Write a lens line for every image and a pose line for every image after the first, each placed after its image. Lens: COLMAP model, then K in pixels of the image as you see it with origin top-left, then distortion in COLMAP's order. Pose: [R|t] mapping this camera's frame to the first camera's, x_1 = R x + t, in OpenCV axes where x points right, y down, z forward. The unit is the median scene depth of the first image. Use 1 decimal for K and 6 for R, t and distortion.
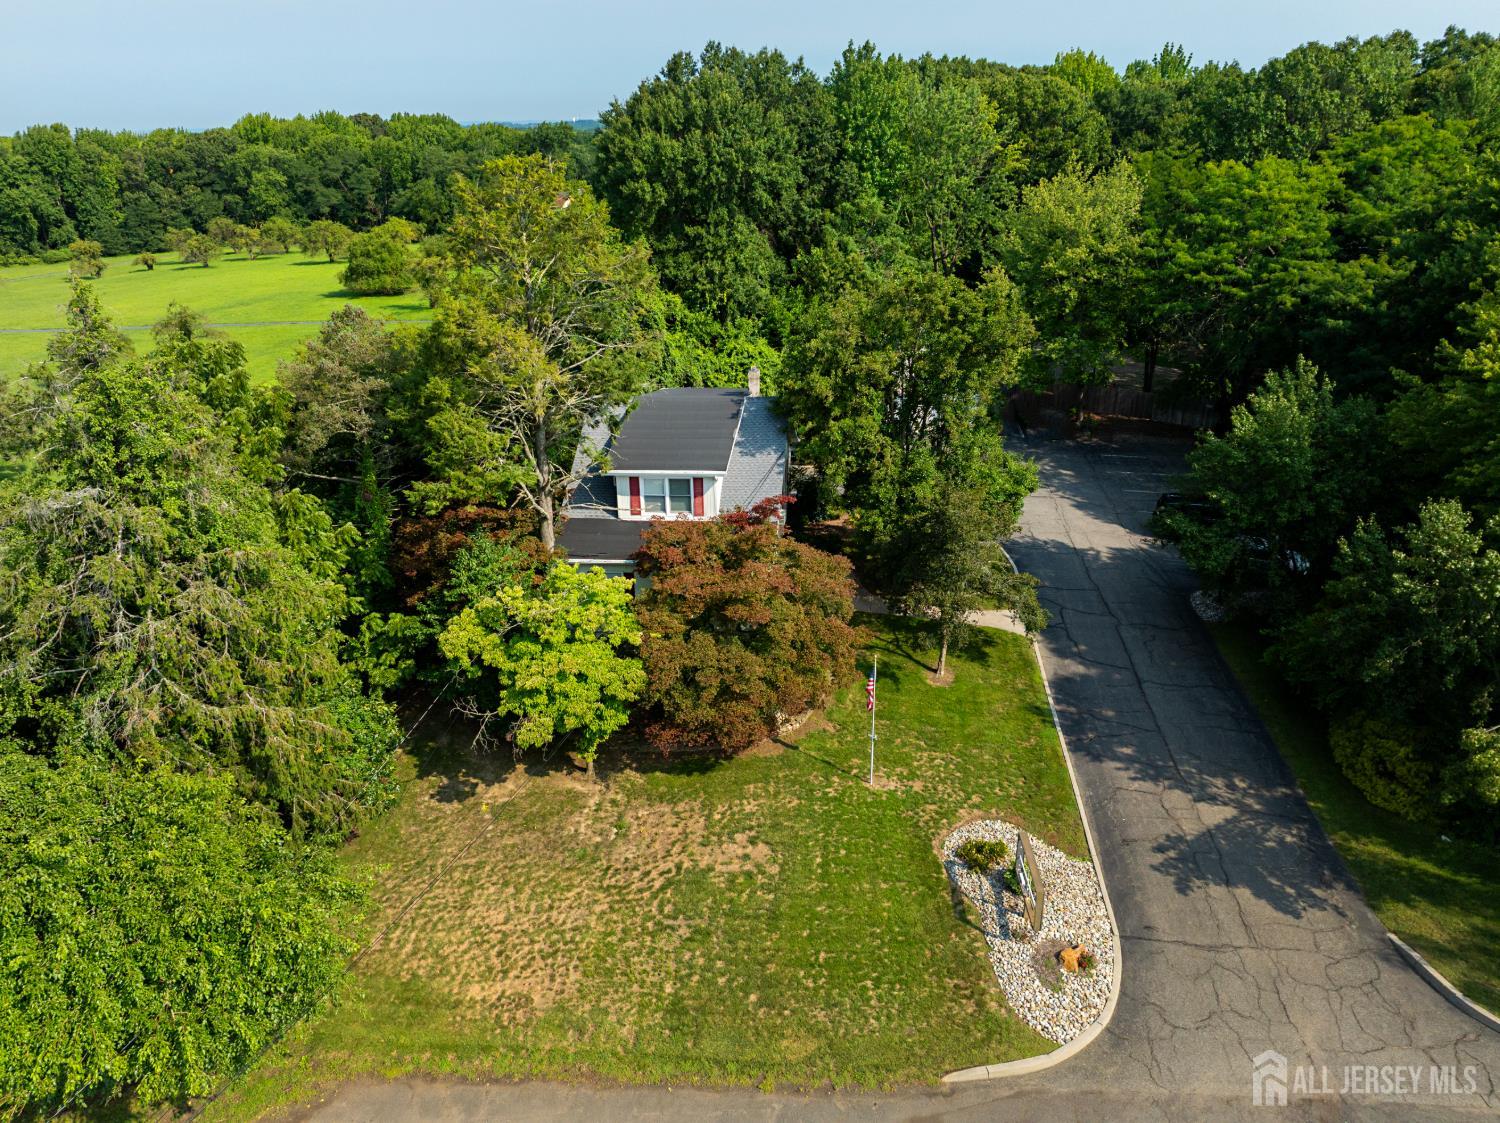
lens RADIAL K [[1067.6, 0, 747.8], [0, 1067.6, 570.9], [0, 0, 1]] dist [-0.019141, -0.010459]
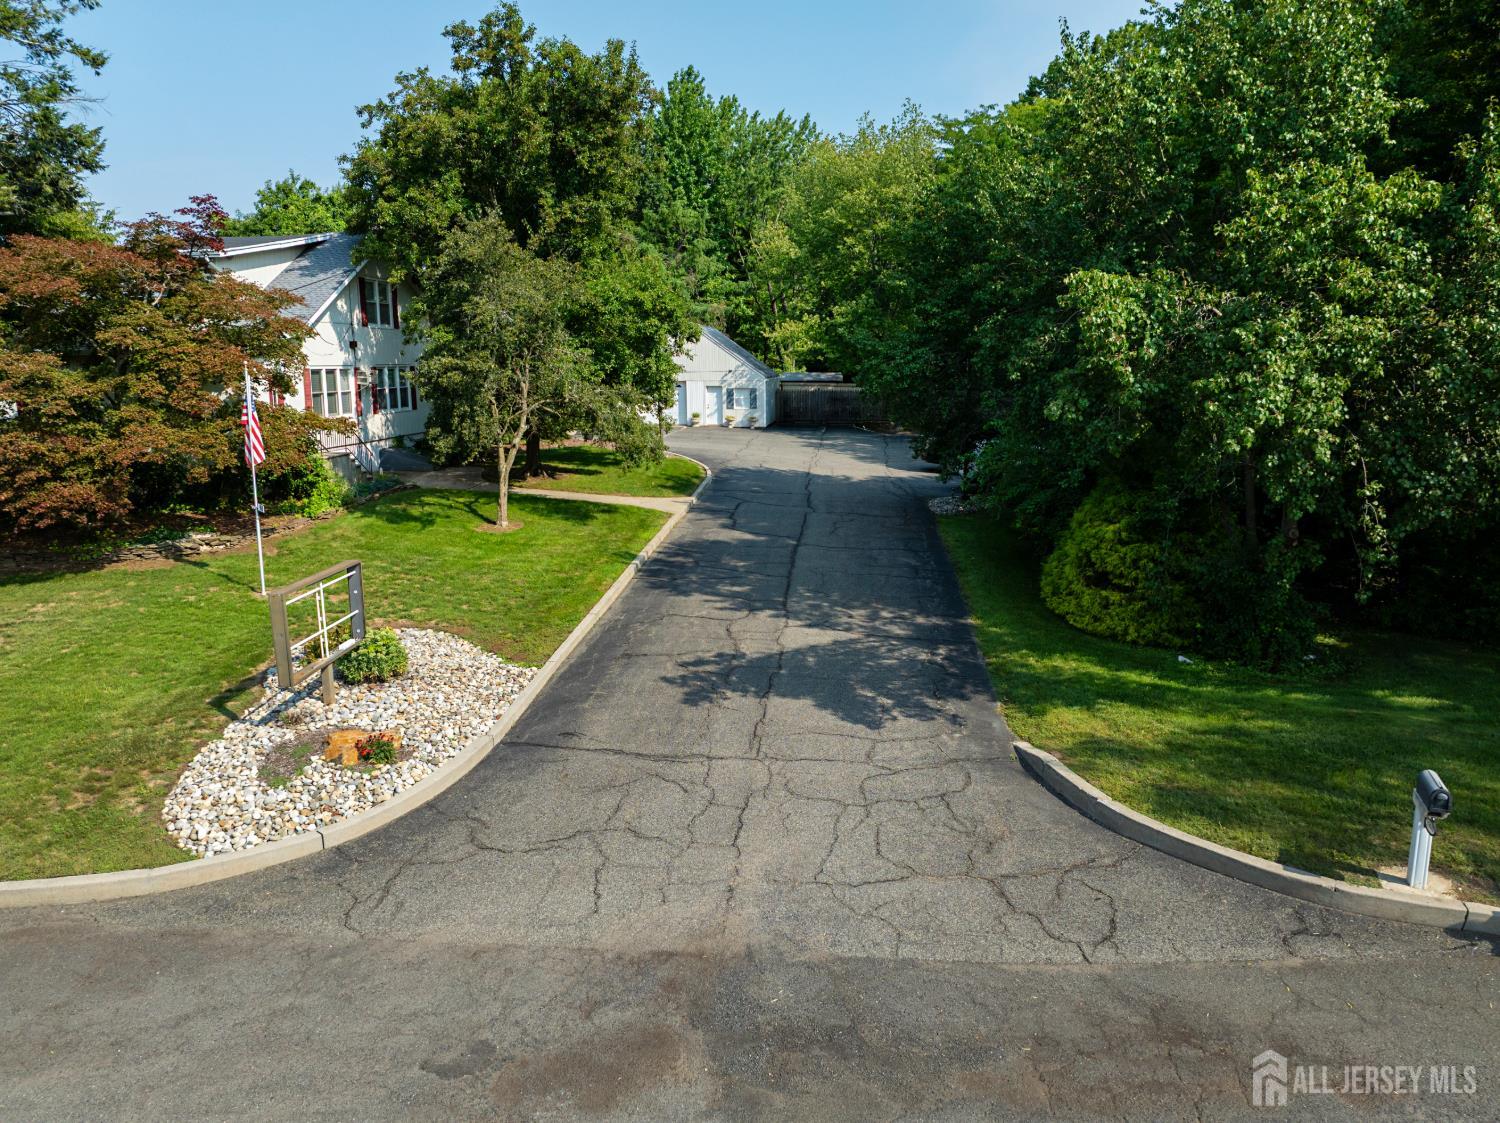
lens RADIAL K [[1067.6, 0, 744.5], [0, 1067.6, 559.0], [0, 0, 1]] dist [-0.019141, -0.010459]
pose [[0.999872, 0.011362, -0.011251, 0.435826], [-0.013616, 0.973903, -0.226554, 0.342726], [0.008384, 0.226678, 0.973934, 0.427455]]
